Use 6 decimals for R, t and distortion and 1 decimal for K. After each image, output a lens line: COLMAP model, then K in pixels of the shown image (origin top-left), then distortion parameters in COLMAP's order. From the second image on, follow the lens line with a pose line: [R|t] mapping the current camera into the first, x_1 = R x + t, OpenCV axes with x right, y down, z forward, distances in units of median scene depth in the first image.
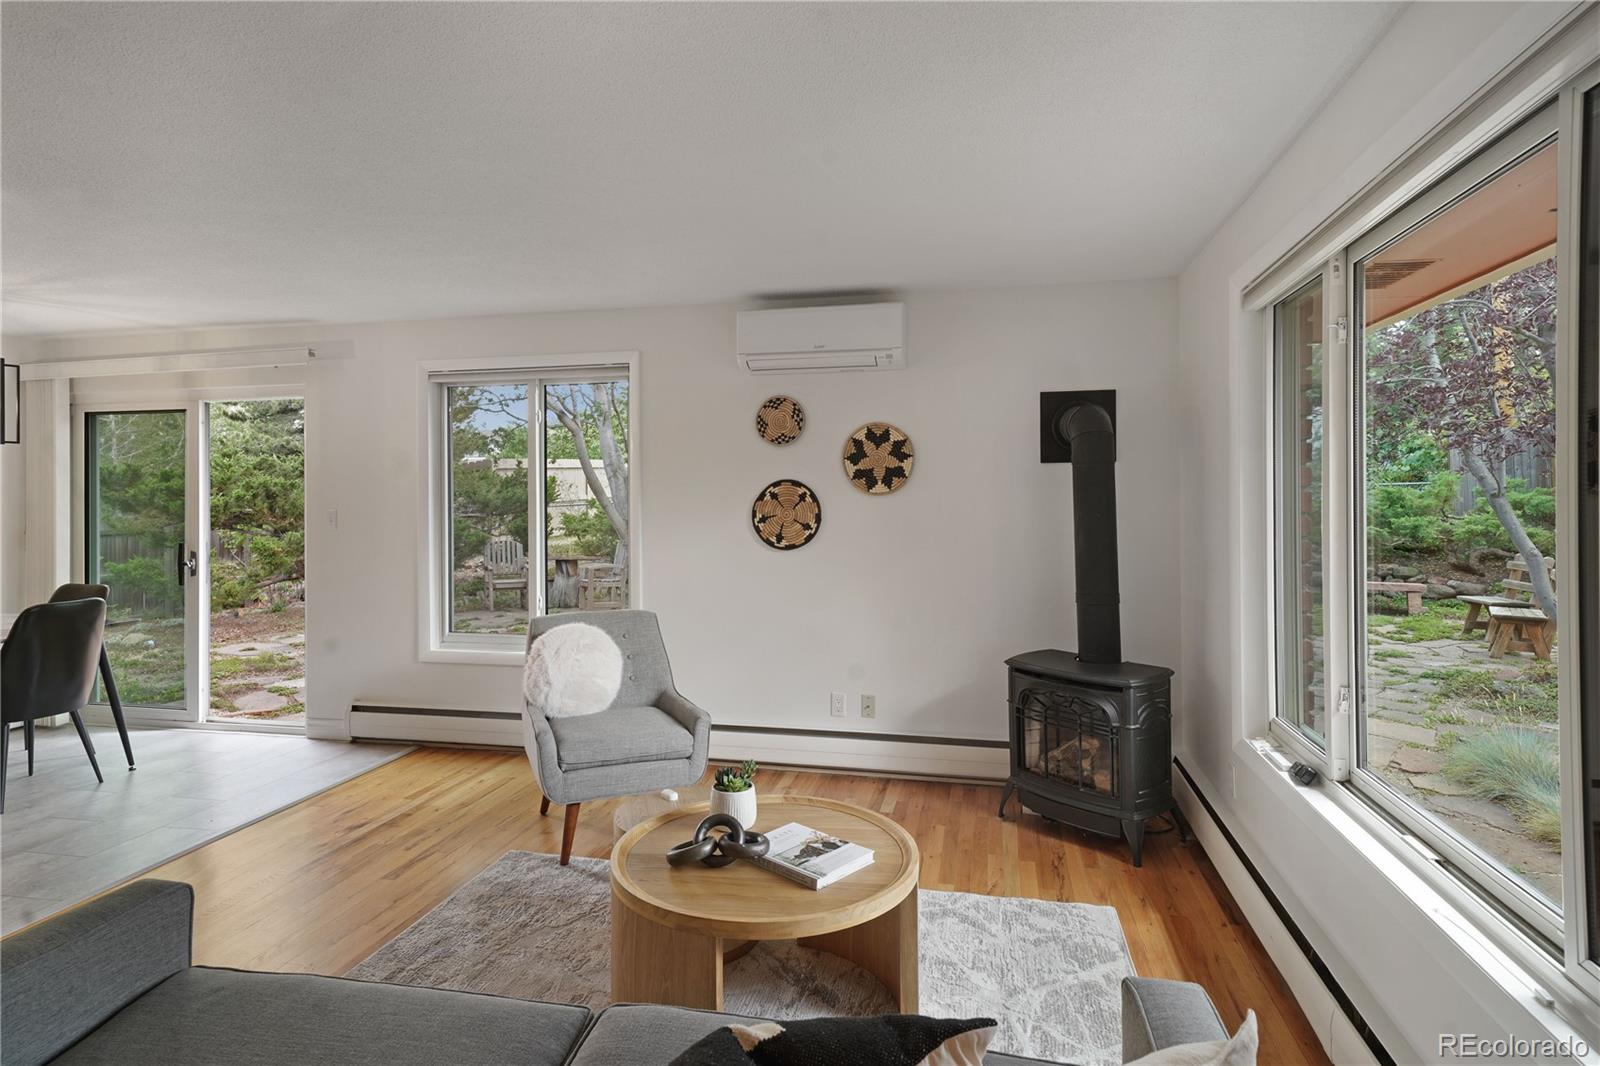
lens RADIAL K [[850.3, 0, 791.9], [0, 850.3, 495.2], [0, 0, 1]] dist [0.021417, -0.000321]
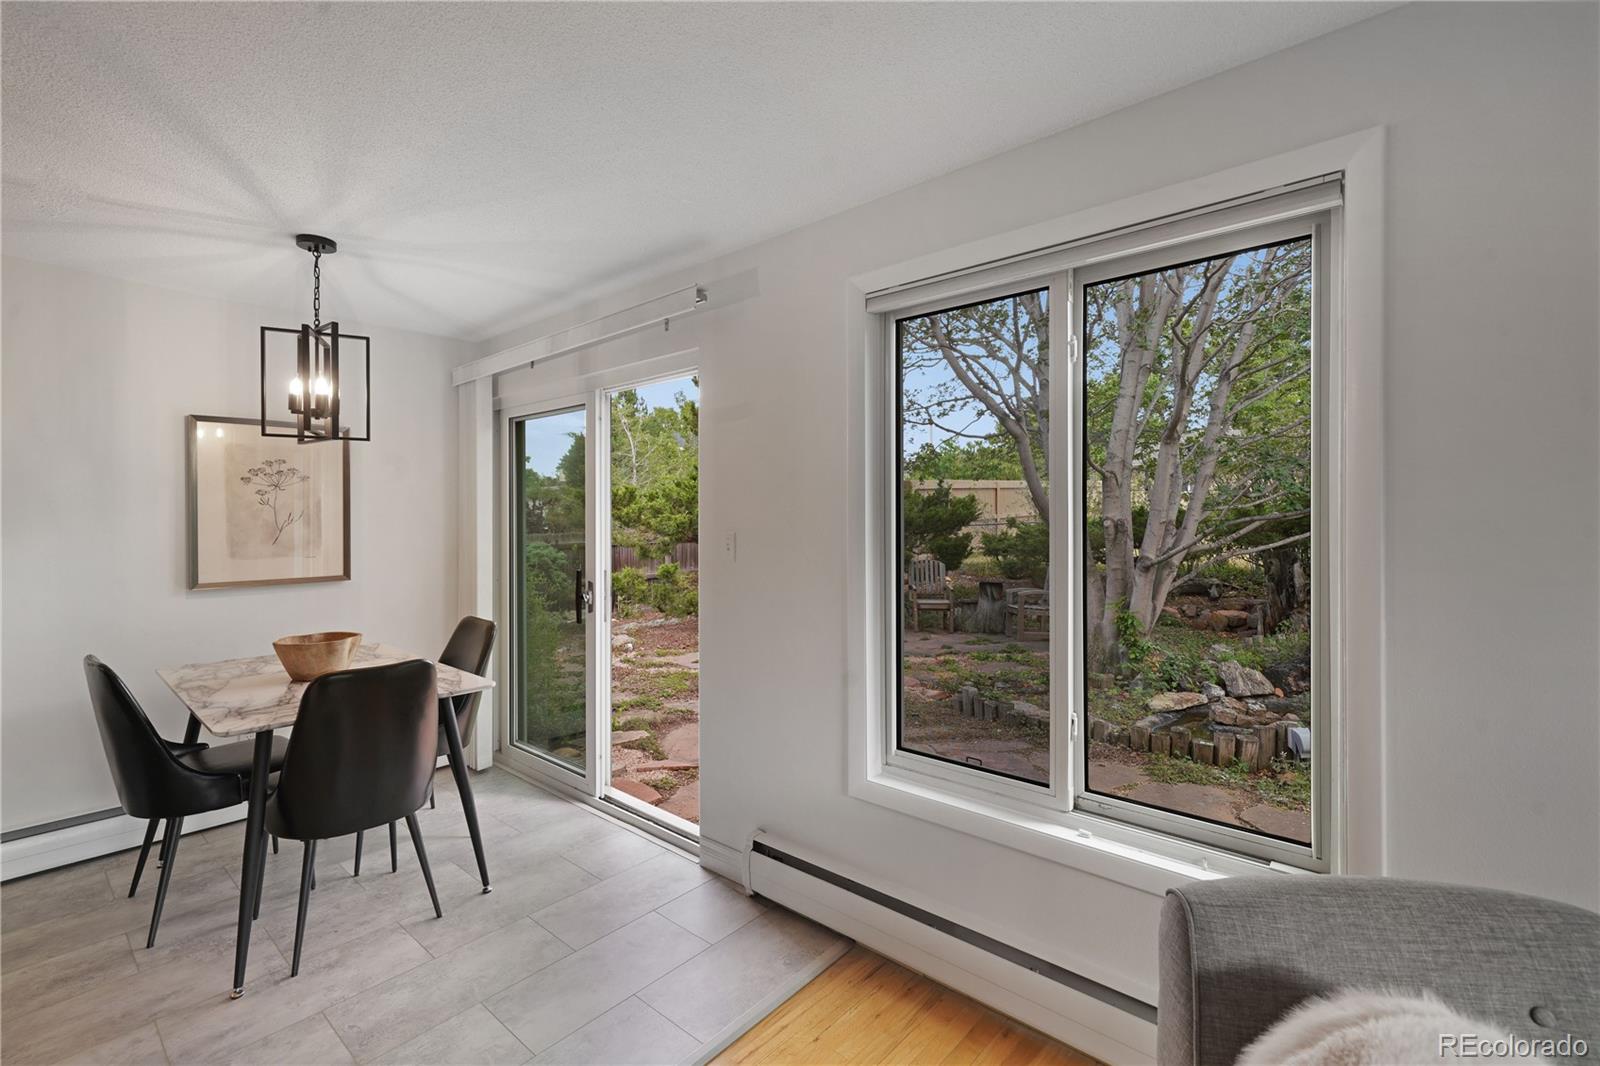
lens RADIAL K [[704.1, 0, 788.8], [0, 704.1, 523.5], [0, 0, 1]] dist [0.000470, 0.000202]
pose [[0.879175, 0.007669, -0.476437, -0.259144], [-0.002171, 0.999925, 0.012089, 0.003835], [0.476494, -0.009594, 0.879125, 0.590943]]
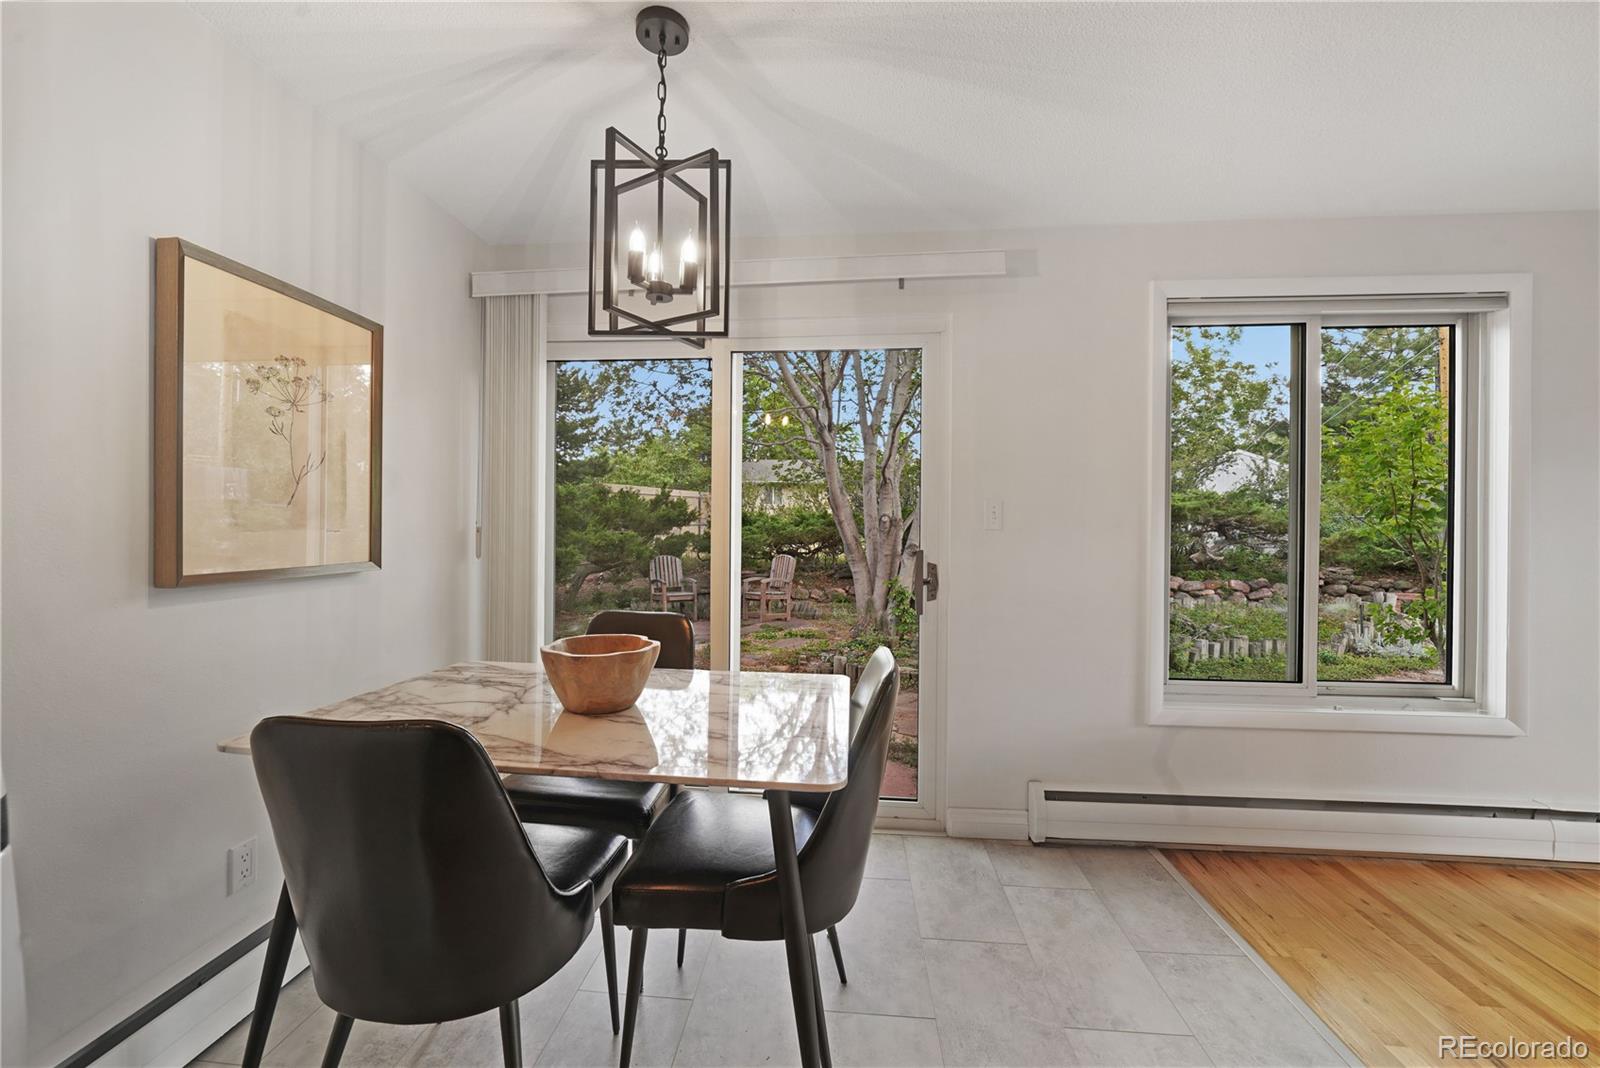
lens RADIAL K [[626.8, 0, 797.0], [0, 626.8, 532.5], [0, 0, 1]] dist [-0.007220, 0.000297]
pose [[0.990614, 0.012552, 0.136111, -0.825757], [-0.013942, 0.999860, 0.009266, 0.042946], [-0.135976, -0.011077, 0.990650, 0.576506]]
